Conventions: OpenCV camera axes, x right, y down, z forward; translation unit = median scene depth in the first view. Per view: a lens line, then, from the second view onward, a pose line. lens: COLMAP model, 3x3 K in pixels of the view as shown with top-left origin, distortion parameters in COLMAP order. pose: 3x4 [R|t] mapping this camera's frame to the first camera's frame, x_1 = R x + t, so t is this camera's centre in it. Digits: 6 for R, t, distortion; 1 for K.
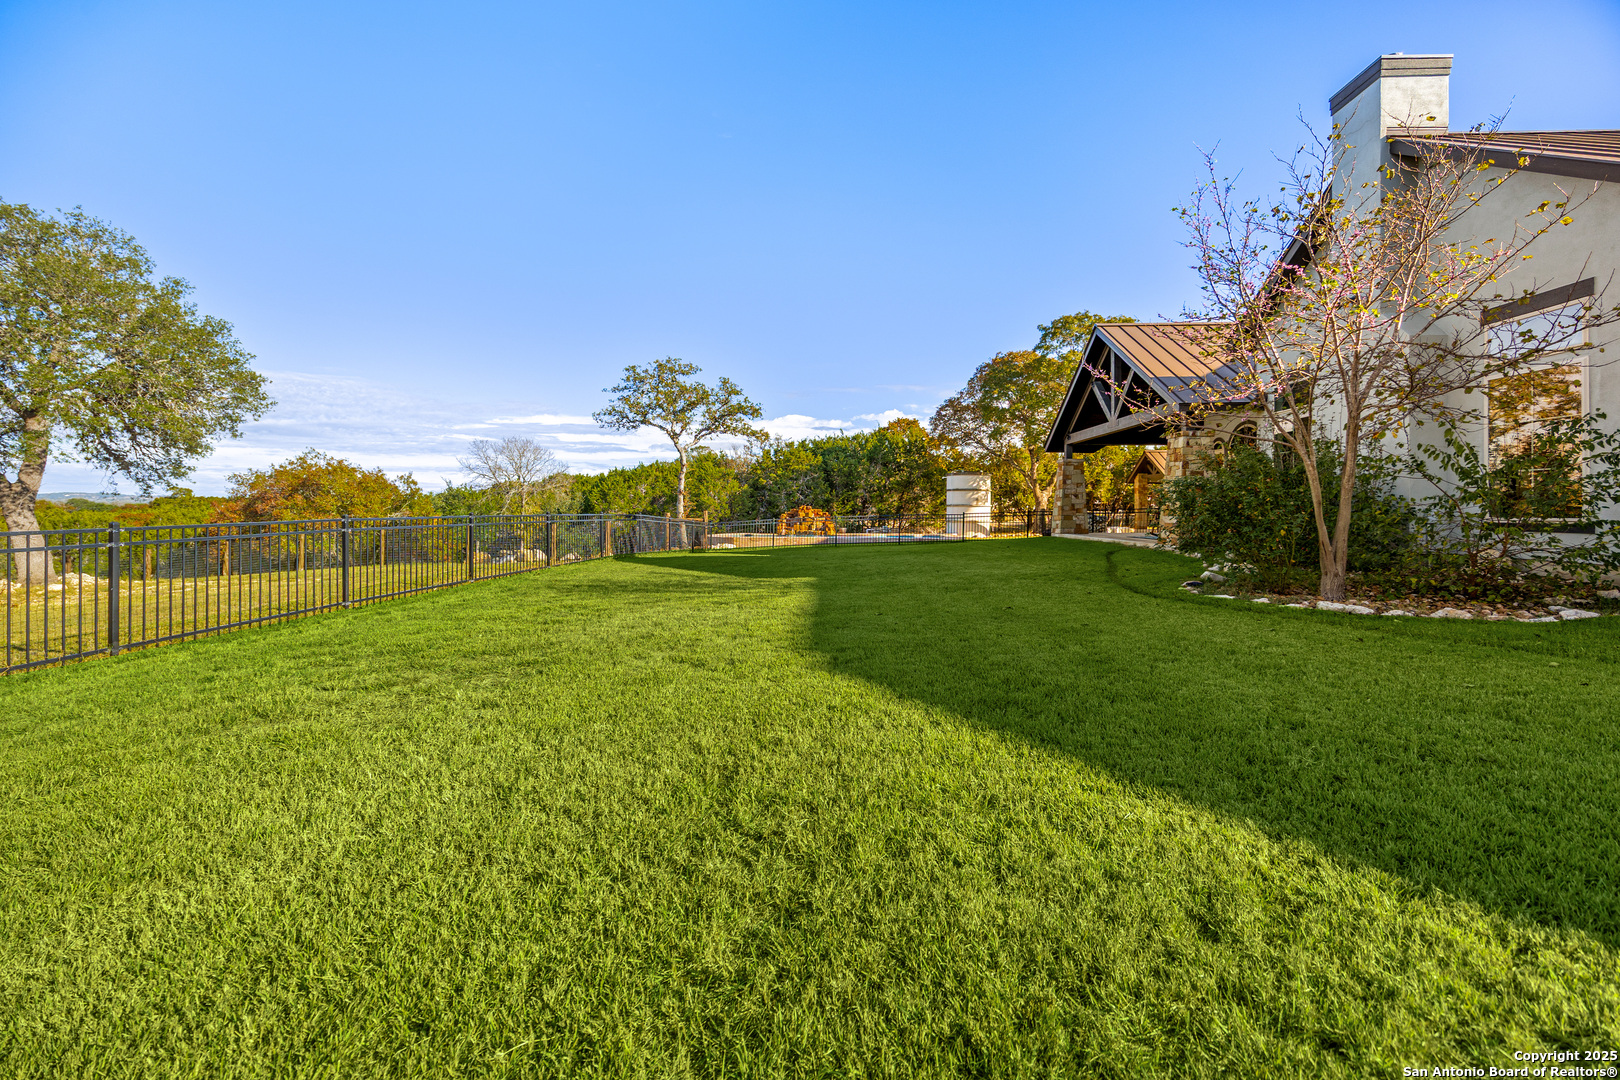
lens RADIAL K [[622.9, 0, 810.0], [0, 622.9, 540.0], [0, 0, 1]] dist [0.000220, 0.000029]
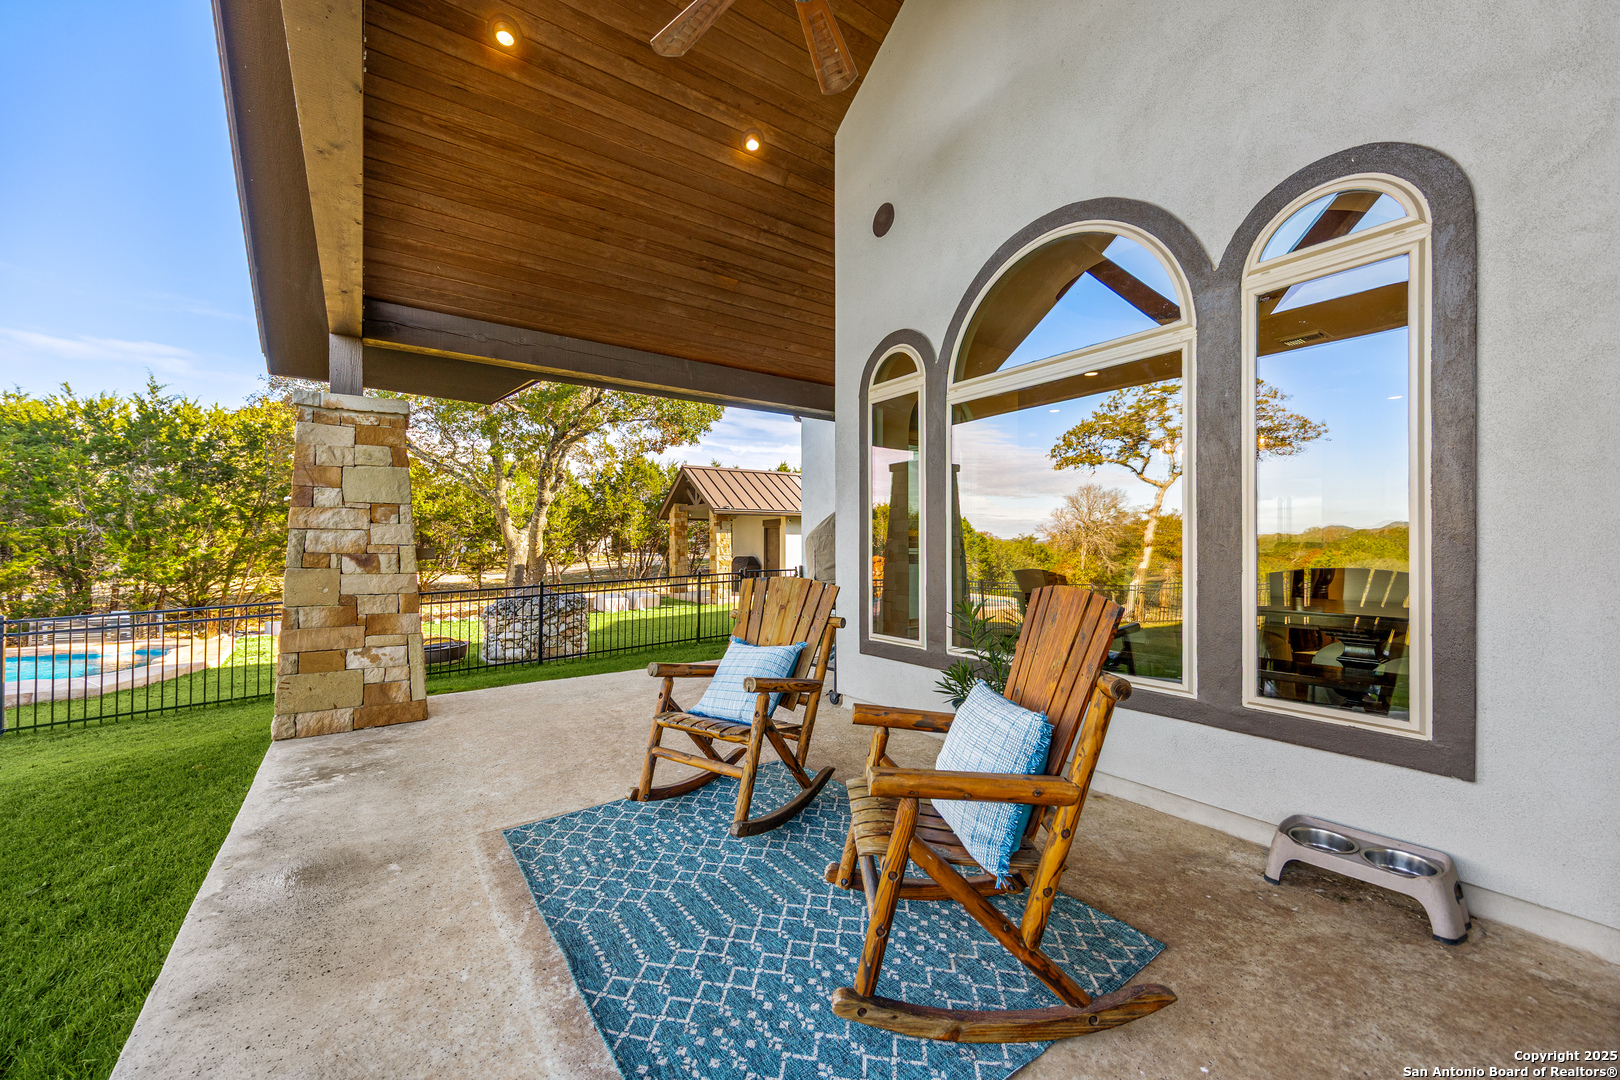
lens RADIAL K [[622.9, 0, 810.0], [0, 622.9, 540.0], [0, 0, 1]] dist [0.000220, 0.000029]
pose [[0.783306, 0.004023, 0.621623, 0.252962], [0.031701, 0.998419, -0.046407, -0.038302], [-0.620827, 0.056057, 0.781941, 0.443044]]
